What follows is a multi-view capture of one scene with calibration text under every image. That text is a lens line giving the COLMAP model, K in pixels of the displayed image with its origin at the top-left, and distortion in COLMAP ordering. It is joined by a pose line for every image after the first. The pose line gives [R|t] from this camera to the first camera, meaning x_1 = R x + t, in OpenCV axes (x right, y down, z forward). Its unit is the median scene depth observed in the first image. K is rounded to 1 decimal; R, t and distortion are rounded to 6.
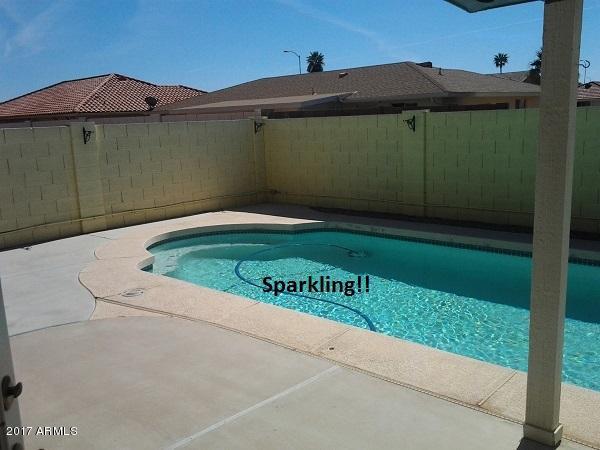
lens RADIAL K [[584.3, 0, 301.6], [0, 584.3, 224.1], [0, 0, 1]] dist [0.009510, 0.000000]
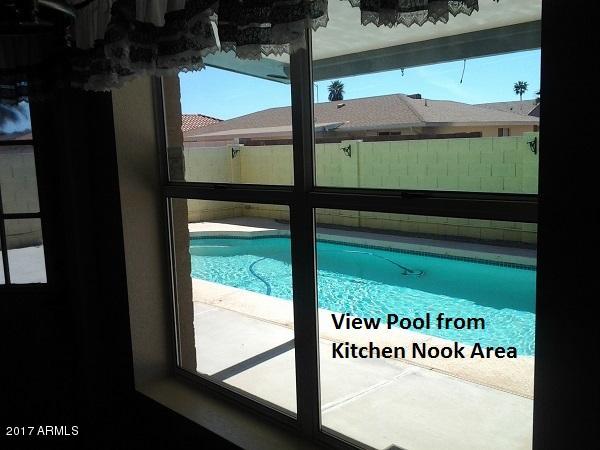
lens RADIAL K [[584.3, 0, 298.5], [0, 584.3, 226.6], [0, 0, 1]] dist [0.009510, 0.000000]
pose [[0.998442, 0.010048, -0.054880, 0.100542], [-0.012168, 0.999187, -0.038432, 0.023869], [0.054450, 0.039040, 0.997753, -0.150162]]
